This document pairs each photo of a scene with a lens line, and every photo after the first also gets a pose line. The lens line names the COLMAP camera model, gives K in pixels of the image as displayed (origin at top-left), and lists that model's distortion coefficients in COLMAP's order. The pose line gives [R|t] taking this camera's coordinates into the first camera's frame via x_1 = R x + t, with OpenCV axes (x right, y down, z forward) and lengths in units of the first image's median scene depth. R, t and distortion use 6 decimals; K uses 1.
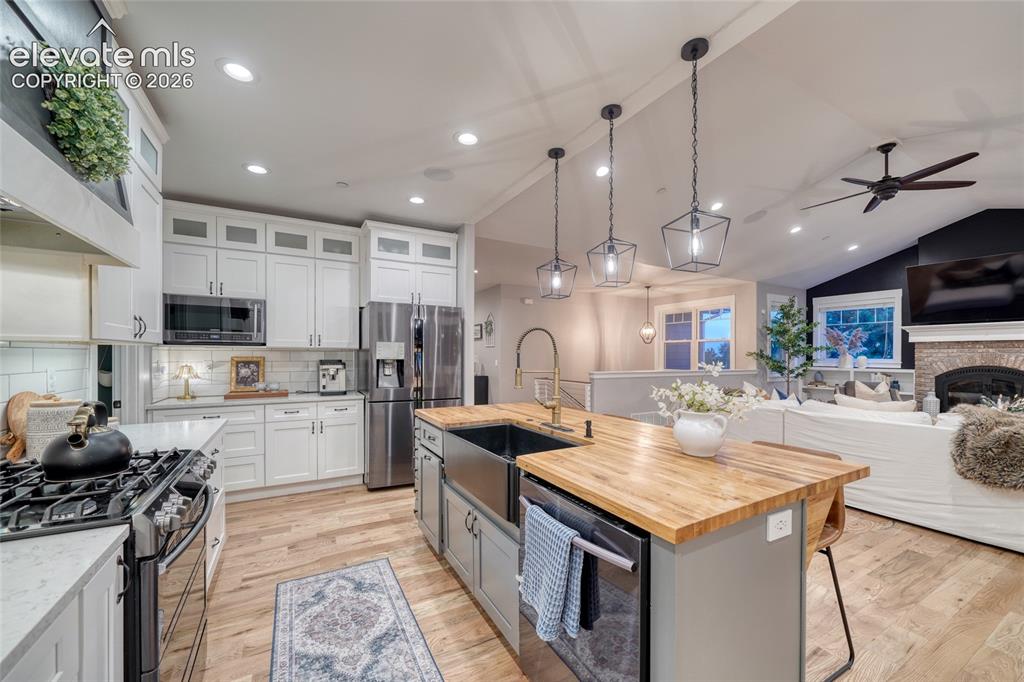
lens RADIAL K [[387.7, 0, 520.9], [0, 387.7, 356.5], [0, 0, 1]] dist [-0.000968, -0.000072]
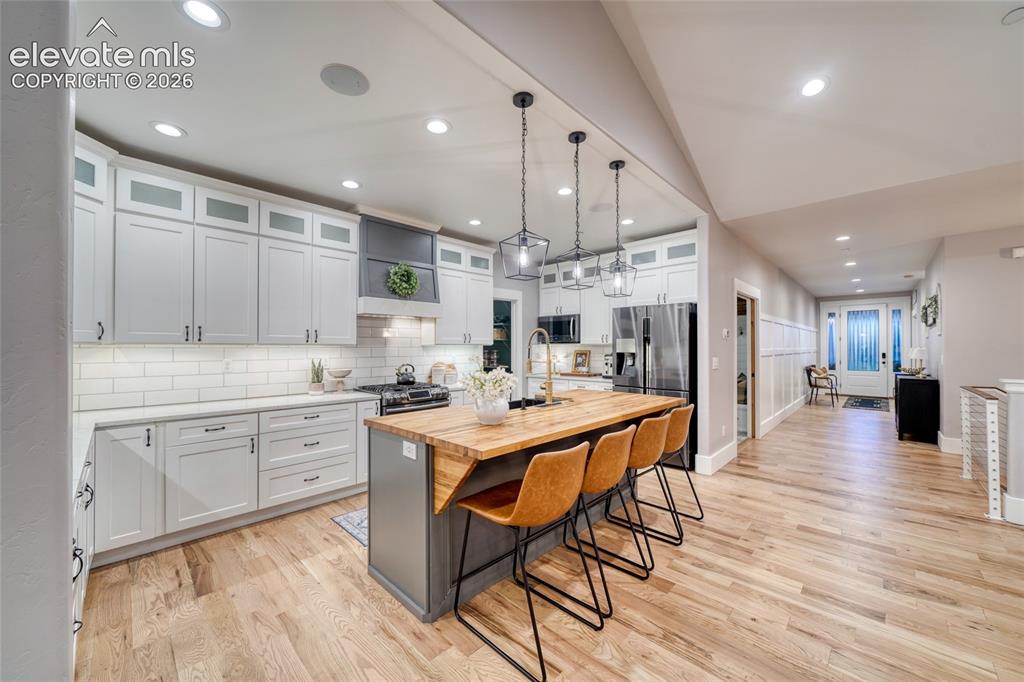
lens RADIAL K [[389.2, 0, 508.7], [0, 389.2, 344.5], [0, 0, 1]] dist [-0.000978, -0.000219]
pose [[0.278181, -0.010407, -0.960472, 0.896797], [-0.002093, 0.999932, -0.011441, -0.005362], [0.960526, 0.005193, 0.278140, 0.347151]]
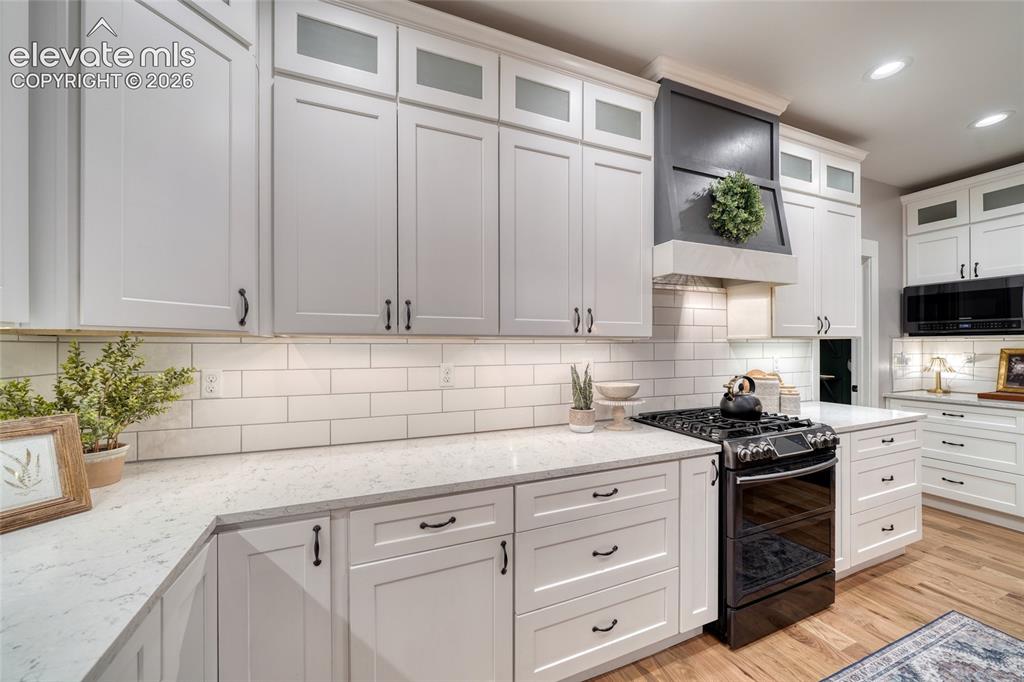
lens RADIAL K [[371.4, 0, 485.8], [0, 371.4, 346.7], [0, 0, 1]] dist [-0.000242, -0.004396]
pose [[-0.174354, -0.001043, -0.984683, 0.245200], [-0.001051, 0.999999, -0.000873, -0.001771], [0.984683, 0.000883, -0.174355, 0.075718]]
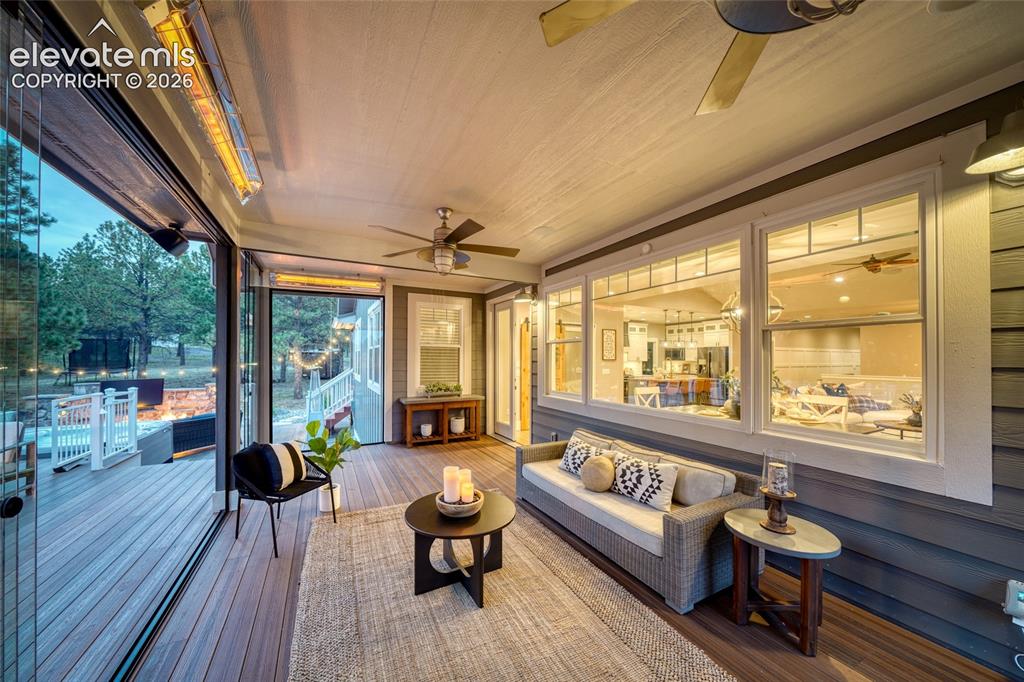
lens RADIAL K [[360.6, 0, 514.7], [0, 360.6, 355.9], [0, 0, 1]] dist [-0.000344, -0.000007]
pose [[-0.017557, -0.008255, -0.999812, 3.235053], [-0.006086, 0.999948, -0.008150, -0.037581], [0.999827, 0.005942, -0.017606, -0.625191]]
